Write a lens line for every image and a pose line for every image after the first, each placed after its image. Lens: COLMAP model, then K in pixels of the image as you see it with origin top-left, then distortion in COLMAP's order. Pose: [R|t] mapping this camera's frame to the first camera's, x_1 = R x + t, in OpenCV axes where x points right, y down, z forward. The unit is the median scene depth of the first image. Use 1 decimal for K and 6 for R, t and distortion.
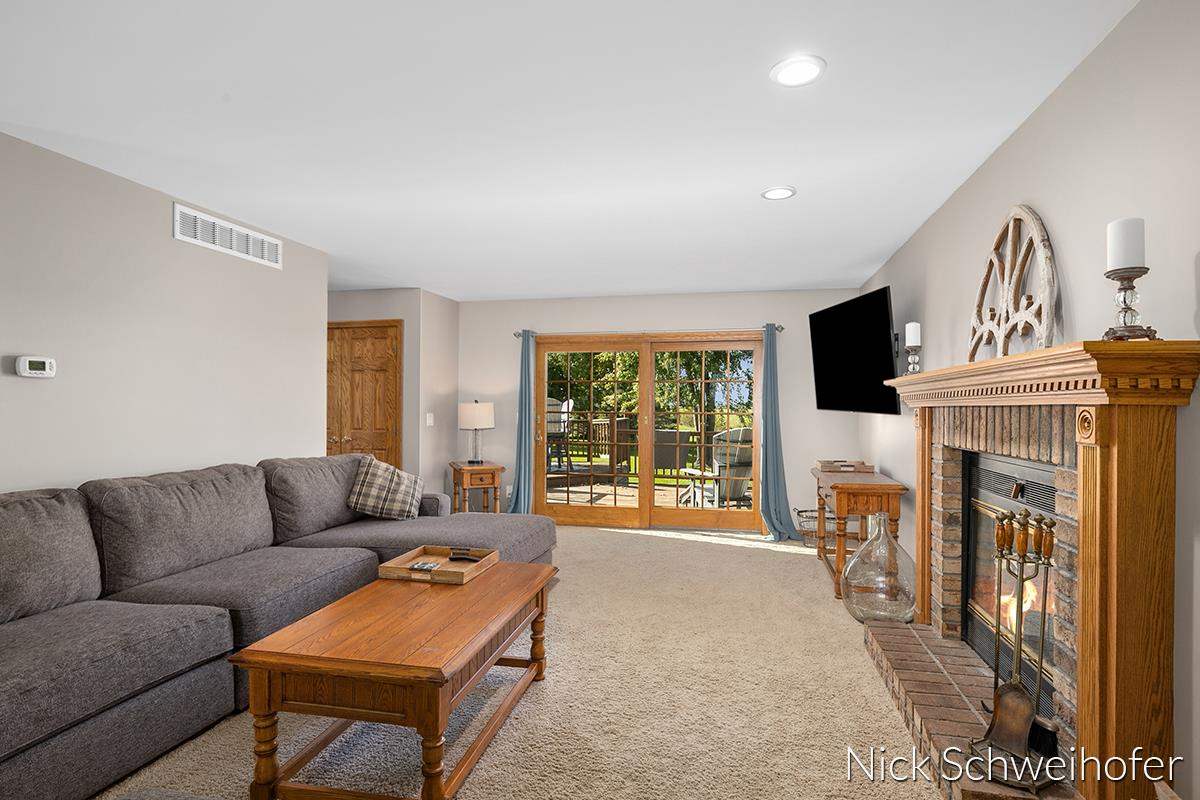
lens RADIAL K [[632.2, 0, 600.0], [0, 632.2, 400.0], [0, 0, 1]] dist [0.002138, 0.001052]
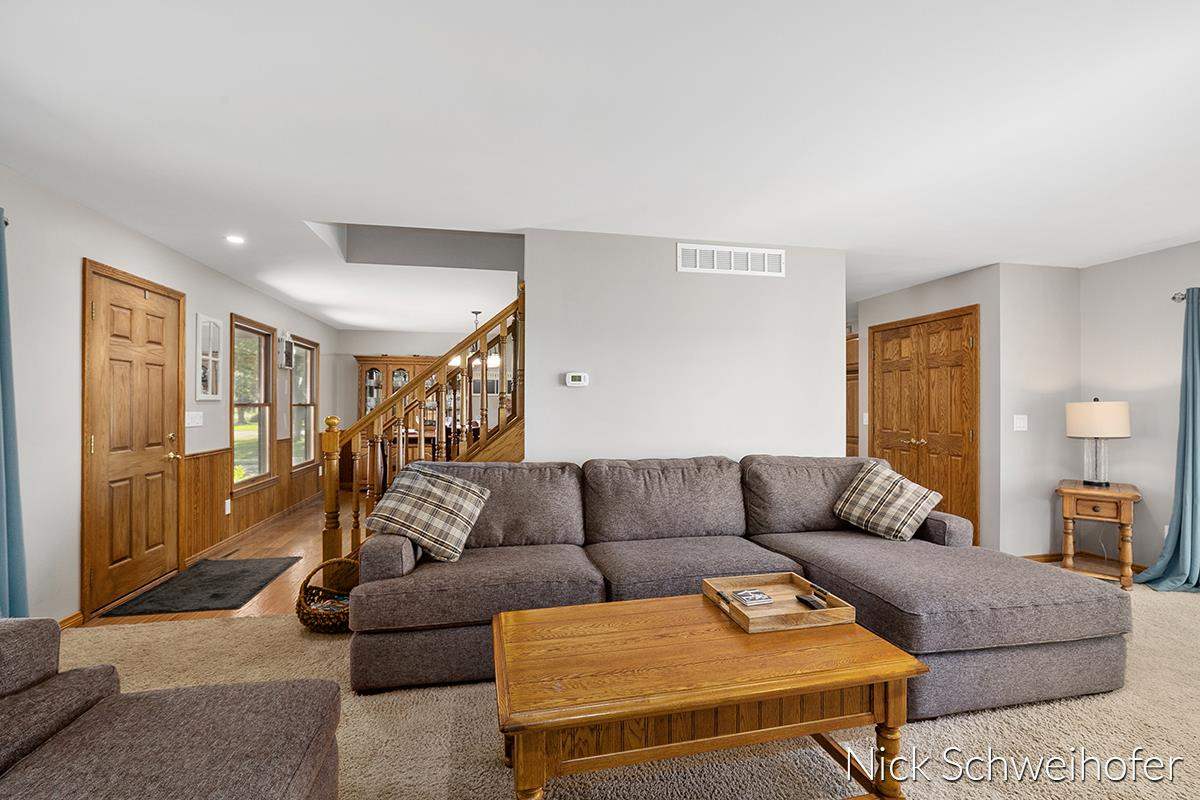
lens RADIAL K [[541.9, 0, 600.0], [0, 541.9, 400.0], [0, 0, 1]] dist [-0.016618, -0.000003]
pose [[0.409835, -0.014606, -0.912043, 0.191029], [0.008548, 0.999889, -0.012171, 0.007949], [0.912120, -0.002808, 0.409915, 0.346738]]
